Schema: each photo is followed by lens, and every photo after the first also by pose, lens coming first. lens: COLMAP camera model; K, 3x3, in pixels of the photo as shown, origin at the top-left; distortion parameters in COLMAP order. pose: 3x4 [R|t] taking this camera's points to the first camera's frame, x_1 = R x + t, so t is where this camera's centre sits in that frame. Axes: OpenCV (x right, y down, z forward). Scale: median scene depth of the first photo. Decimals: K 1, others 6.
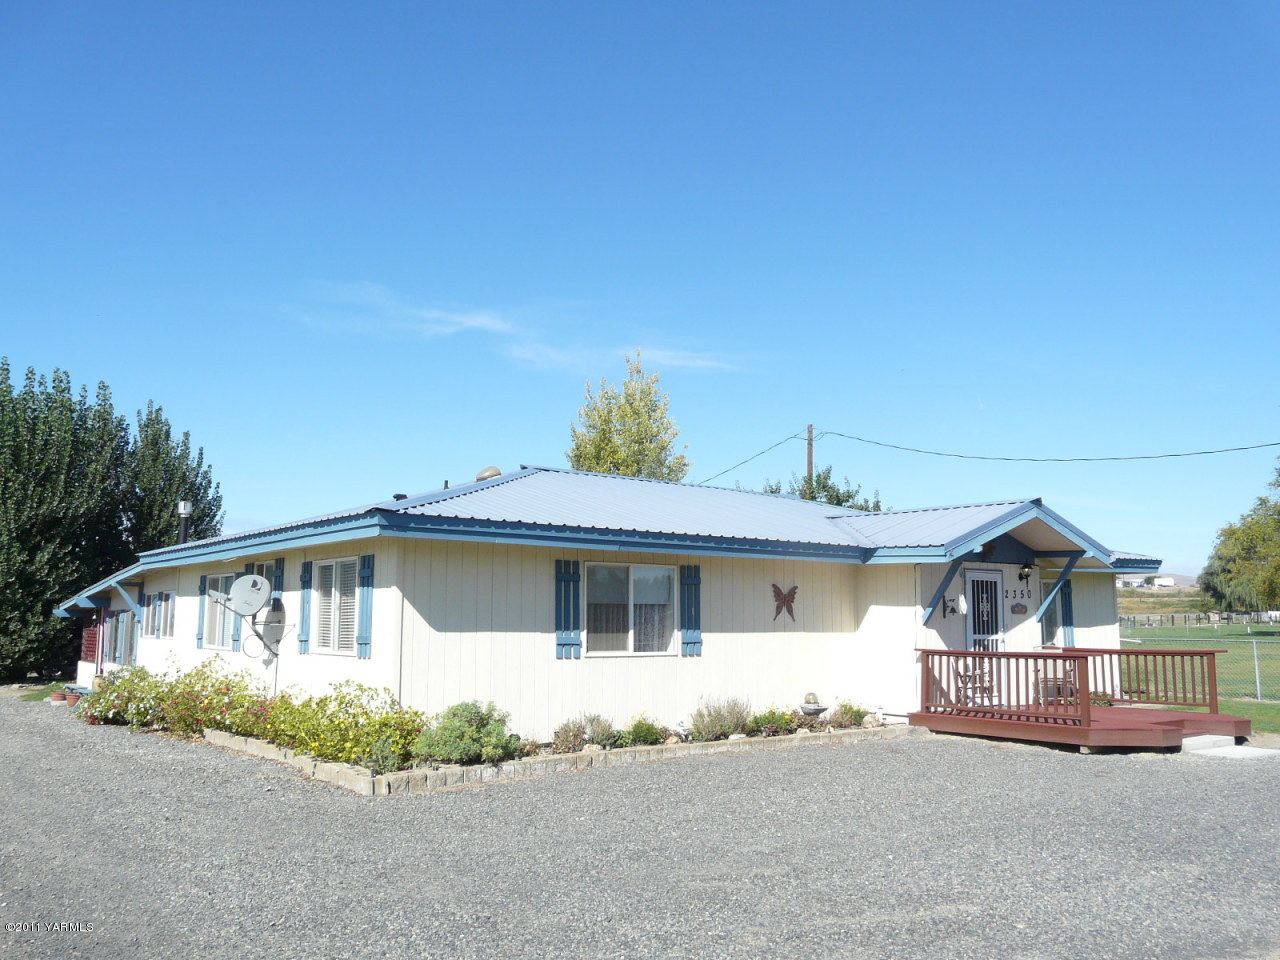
lens RADIAL K [[1110.3, 0, 640.0], [0, 1110.3, 478.5], [0, 0, 1]] dist [-0.068128, 0.058900]
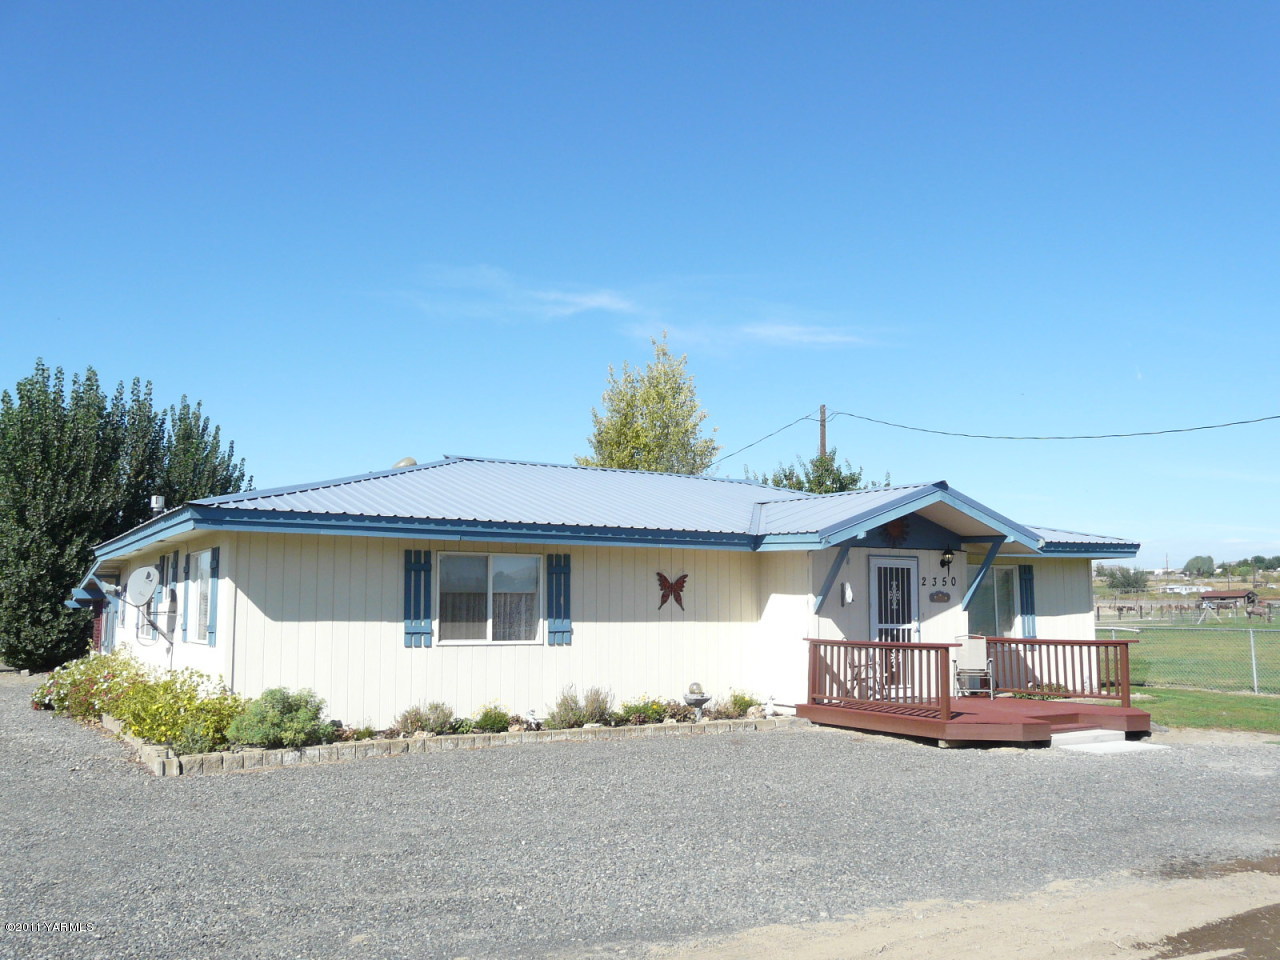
lens RADIAL K [[1154.3, 0, 640.0], [0, 1154.3, 481.1], [0, 0, 1]] dist [-0.051674, 0.009390]
pose [[0.993408, -0.015660, -0.113561, 0.221919], [0.017561, 0.999722, 0.015760, -0.002569], [0.113282, -0.017651, 0.993406, -0.020401]]
